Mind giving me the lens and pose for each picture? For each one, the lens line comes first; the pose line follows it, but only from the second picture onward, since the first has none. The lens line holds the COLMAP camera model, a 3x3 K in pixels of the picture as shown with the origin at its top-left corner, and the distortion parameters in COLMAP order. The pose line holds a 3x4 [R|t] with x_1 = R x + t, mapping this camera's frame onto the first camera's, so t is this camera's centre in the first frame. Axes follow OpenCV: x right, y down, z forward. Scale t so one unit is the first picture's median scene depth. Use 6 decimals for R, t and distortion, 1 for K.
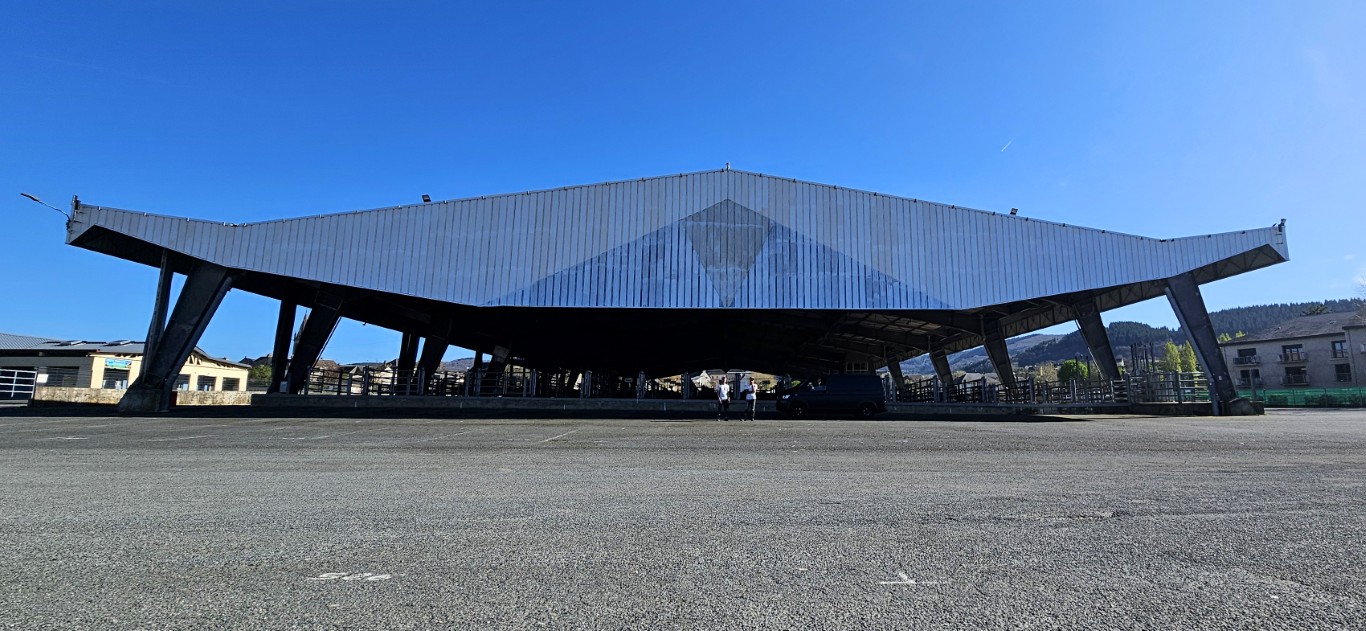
lens RADIAL K [[562.6, 0, 746.3], [0, 562.6, 314.3], [0, 0, 1]] dist [0.011275, -0.000137]
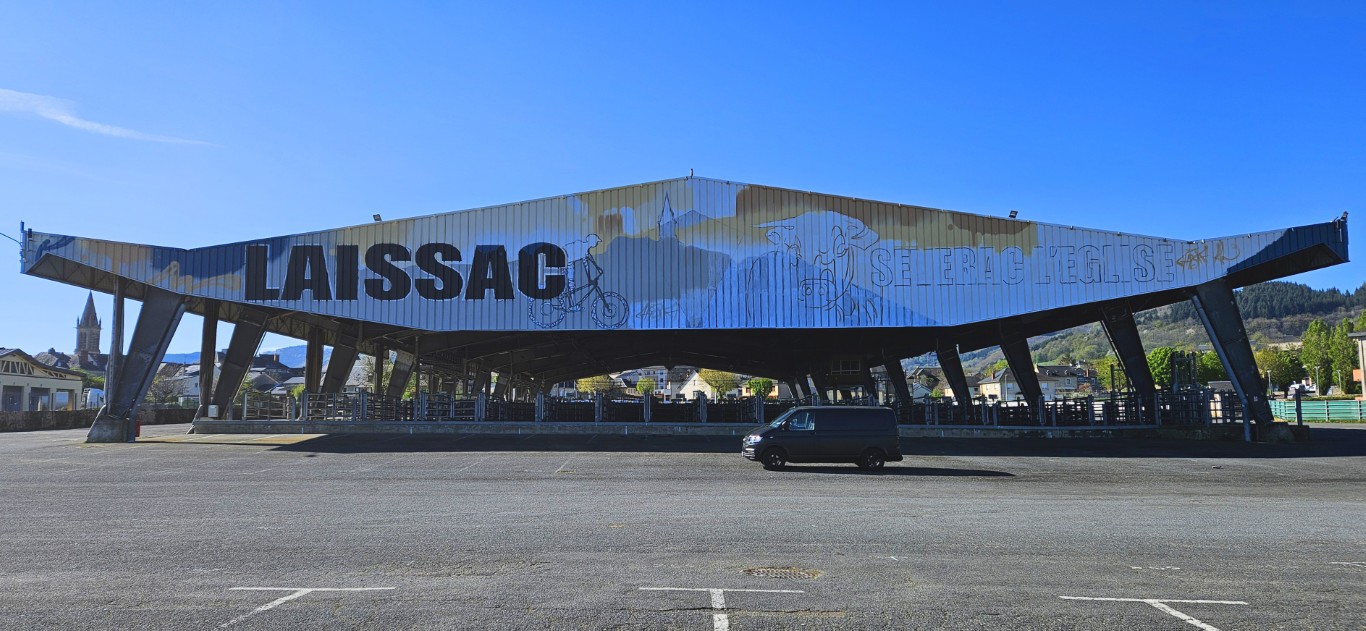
lens RADIAL K [[940.0, 0, 632.7], [0, 940.0, 308.8], [0, 0, 1]] dist [0.061733, -0.001950]
pose [[0.996296, -0.016711, -0.084355, -0.003124], [0.021103, 0.998453, 0.051441, -0.124259], [0.083364, -0.053031, 0.995107, -0.565756]]
